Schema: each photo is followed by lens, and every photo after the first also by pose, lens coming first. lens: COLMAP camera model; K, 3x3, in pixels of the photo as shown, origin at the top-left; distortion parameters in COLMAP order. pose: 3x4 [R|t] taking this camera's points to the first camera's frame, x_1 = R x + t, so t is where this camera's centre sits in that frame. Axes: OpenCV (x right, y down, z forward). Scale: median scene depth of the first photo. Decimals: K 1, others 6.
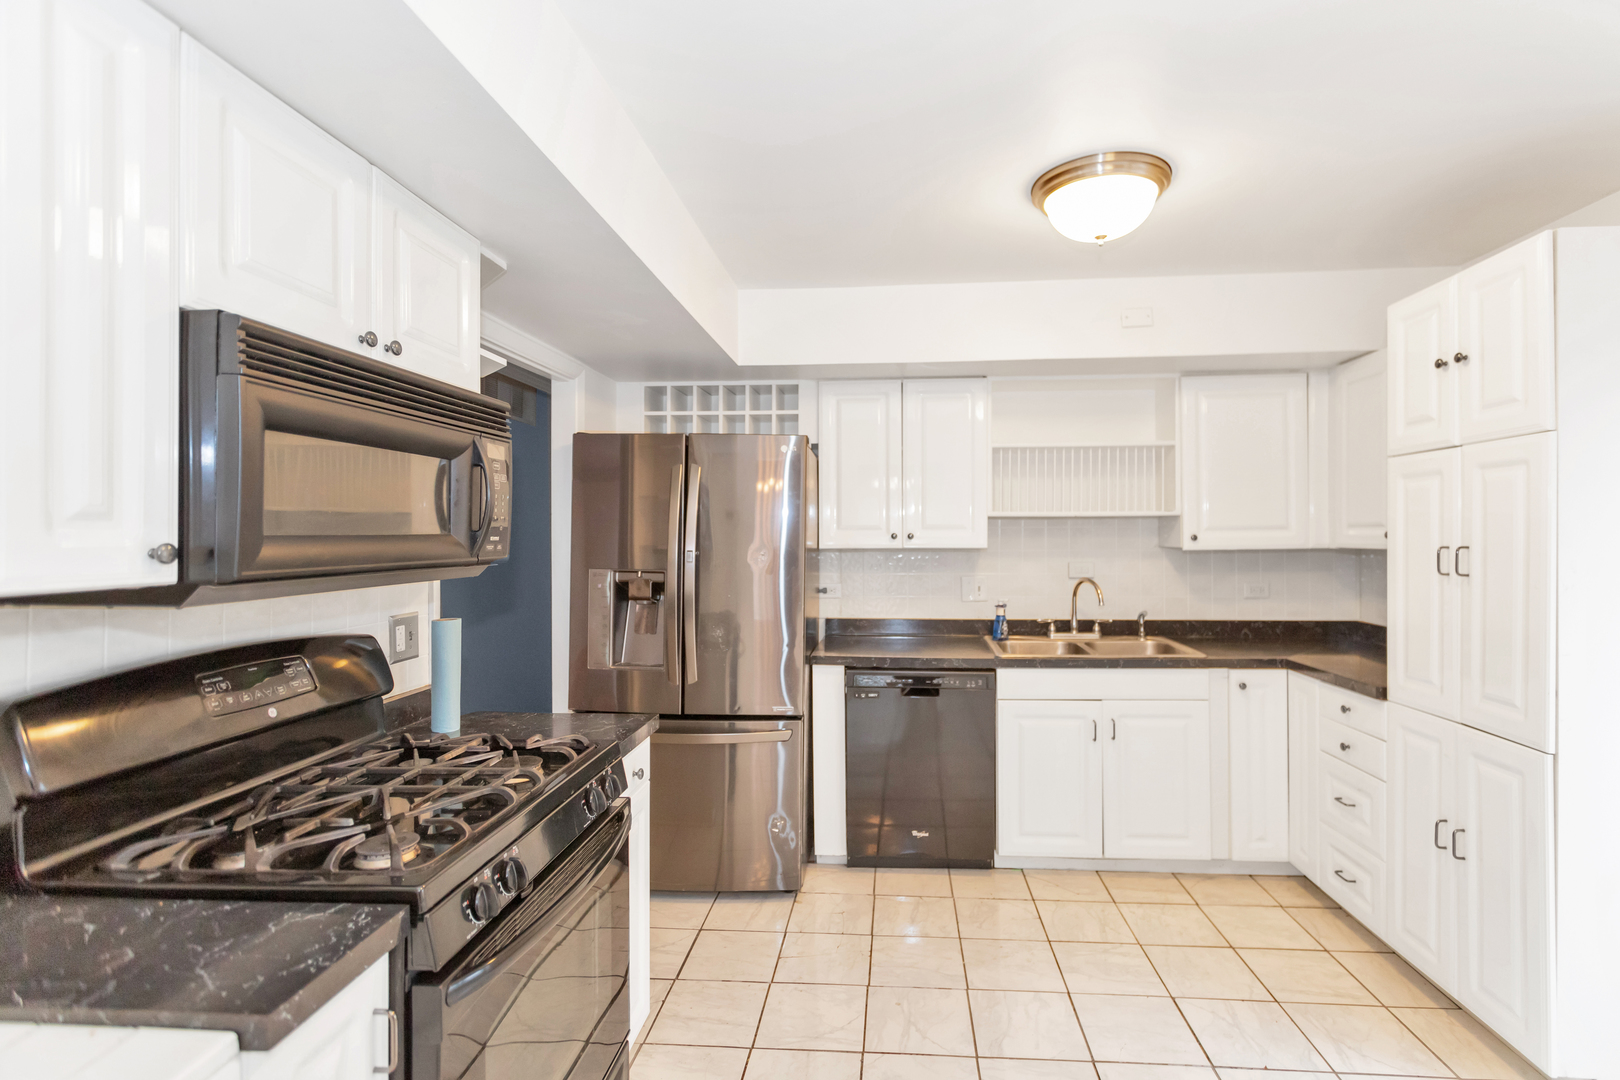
lens RADIAL K [[770.5, 0, 845.9], [0, 770.5, 536.2], [0, 0, 1]] dist [0.000321, 0.001464]
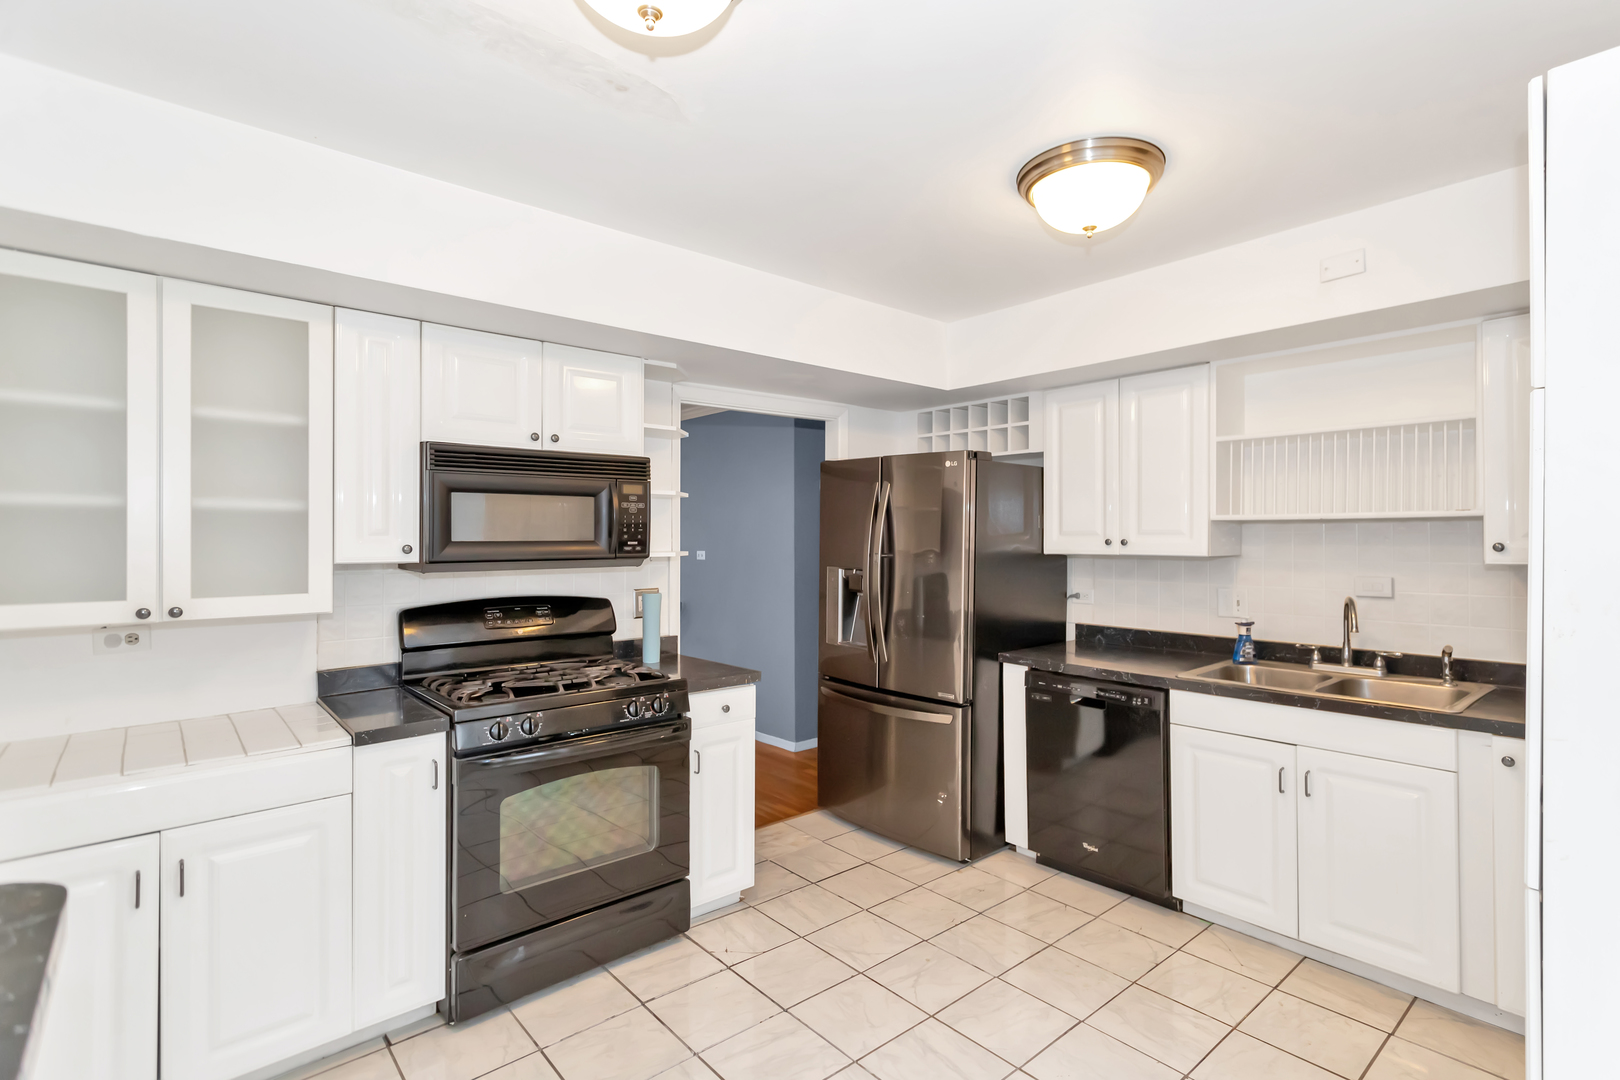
lens RADIAL K [[776.1, 0, 833.3], [0, 776.1, 539.1], [0, 0, 1]] dist [0.001414, 0.000411]
pose [[0.714998, 0.003996, -0.699115, 0.550008], [-0.002865, 0.999992, 0.002786, -0.005963], [0.699120, 0.000011, 0.715004, 0.069746]]
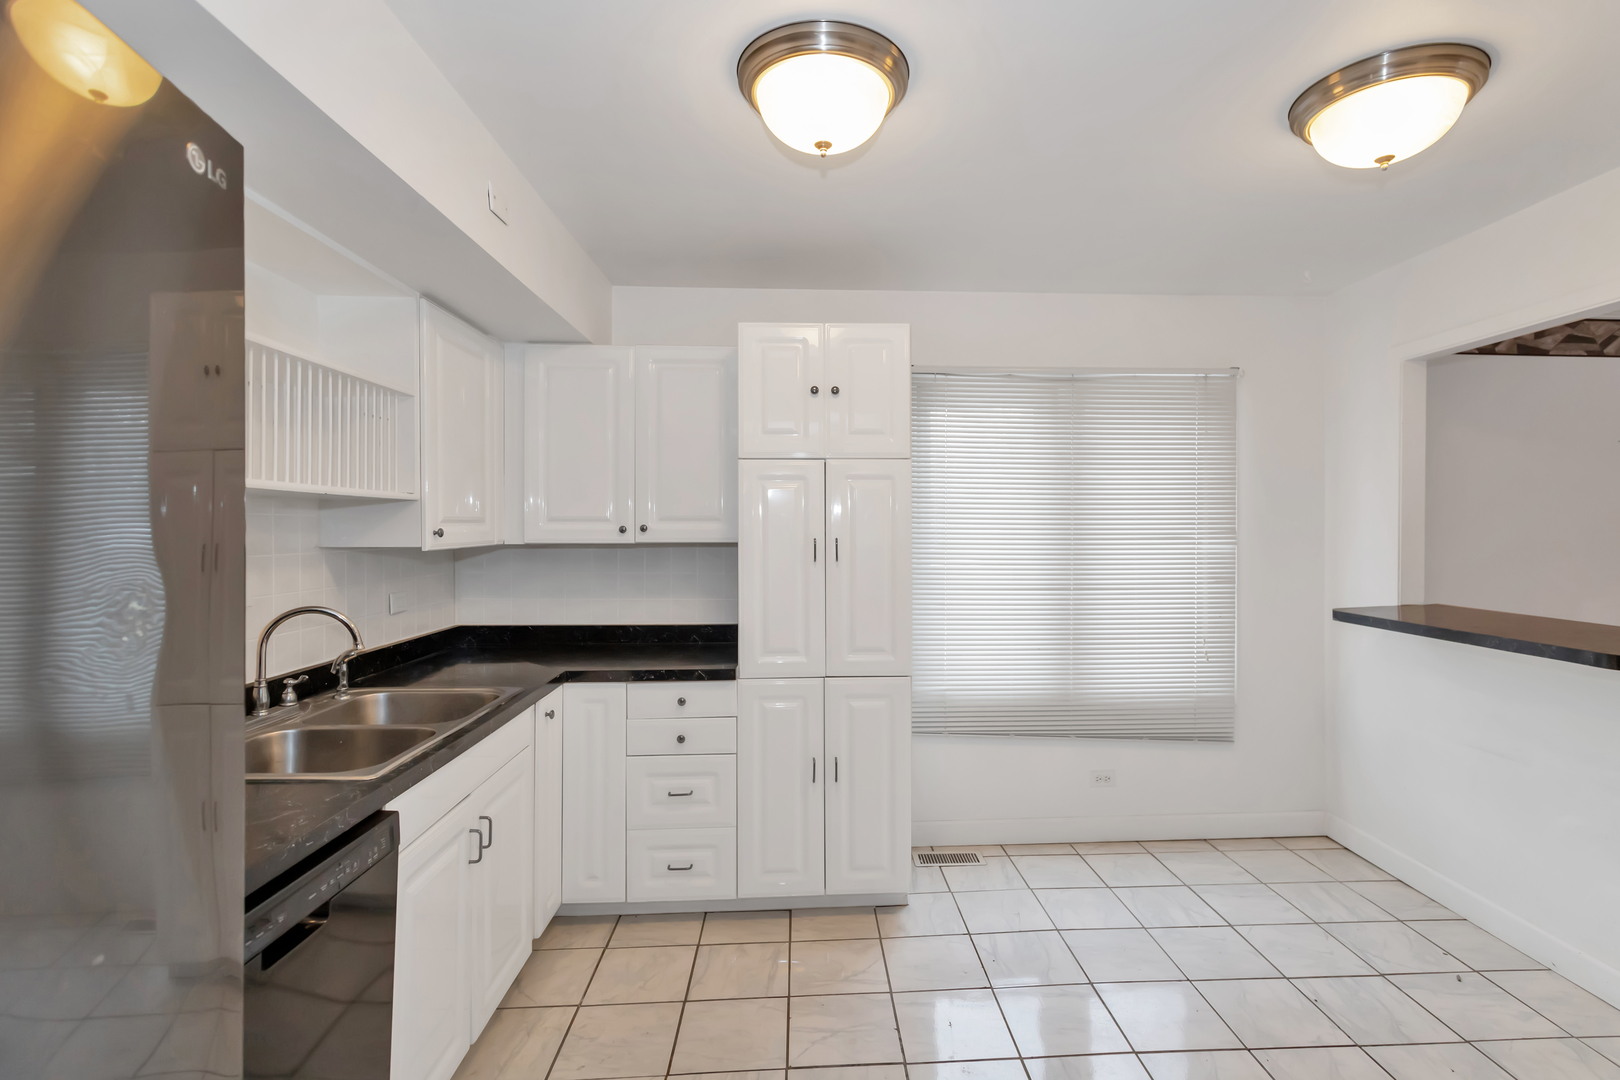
lens RADIAL K [[757.4, 0, 843.6], [0, 757.4, 533.7], [0, 0, 1]] dist [0.002090, -0.000579]
pose [[-0.134325, -0.006447, 0.990916, -0.305265], [-0.000682, 0.999979, 0.006414, -0.001805], [-0.990937, 0.000186, -0.134326, 0.775448]]
